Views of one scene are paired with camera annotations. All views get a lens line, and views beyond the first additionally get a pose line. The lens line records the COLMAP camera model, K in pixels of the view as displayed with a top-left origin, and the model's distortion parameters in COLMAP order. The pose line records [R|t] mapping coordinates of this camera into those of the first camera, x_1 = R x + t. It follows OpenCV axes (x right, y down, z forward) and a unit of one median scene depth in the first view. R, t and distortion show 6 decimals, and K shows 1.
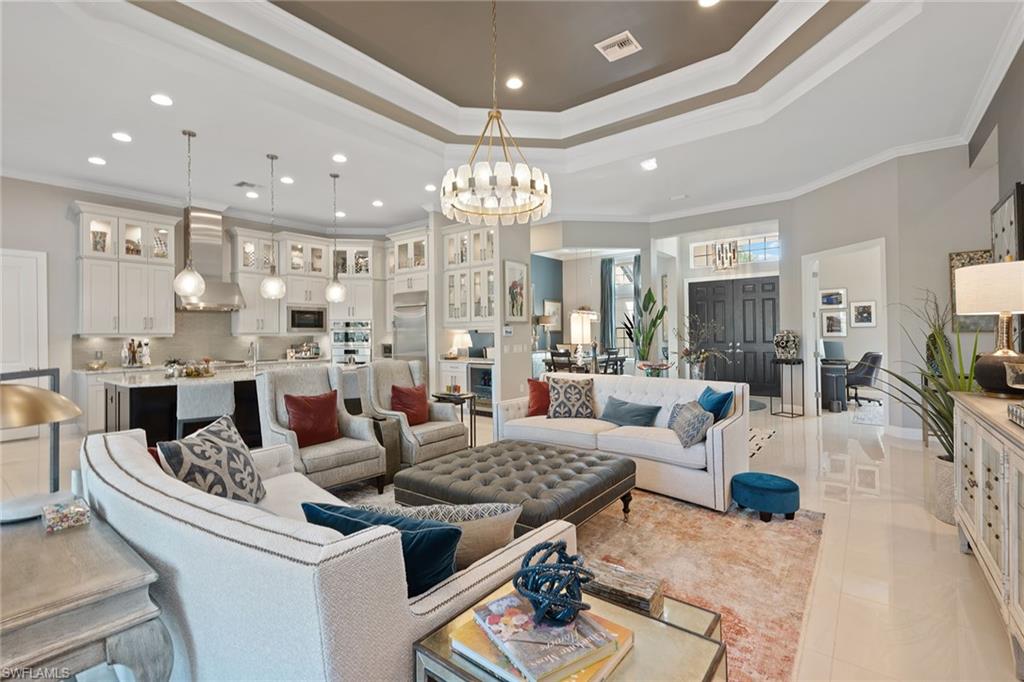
lens RADIAL K [[455.6, 0, 516.0], [0, 455.6, 330.0], [0, 0, 1]] dist [0.016383, -0.000167]
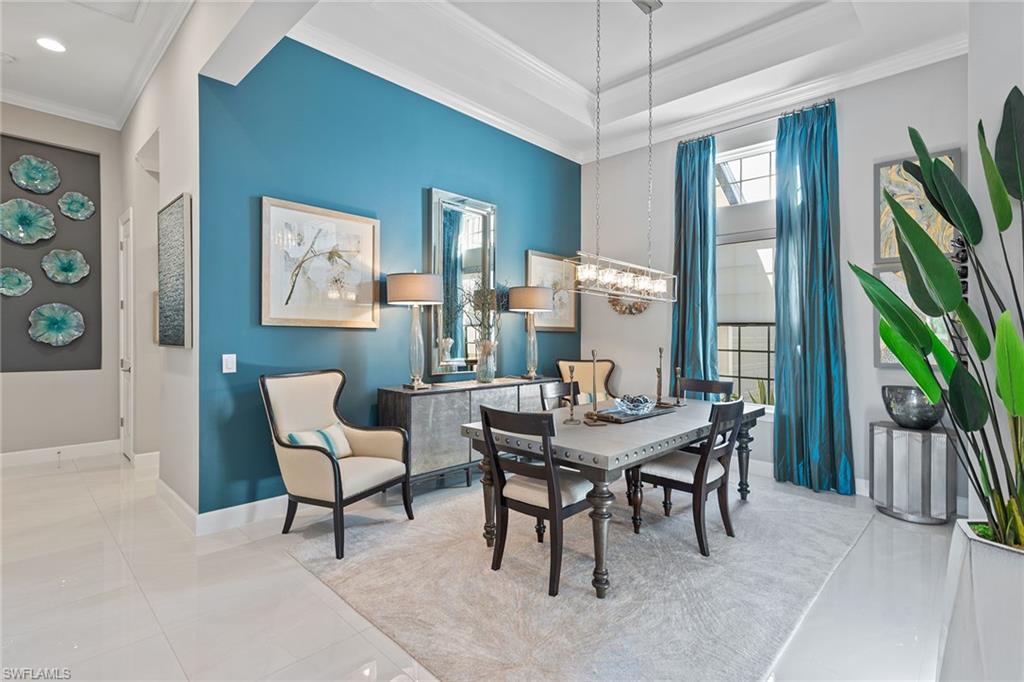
lens RADIAL K [[481.4, 0, 514.3], [0, 481.4, 332.0], [0, 0, 1]] dist [0.034825, -0.000036]
pose [[0.993810, 0.022720, -0.108742, 0.139282], [-0.021915, 0.999723, 0.008599, 0.003706], [0.108908, -0.006162, 0.994033, 0.825714]]
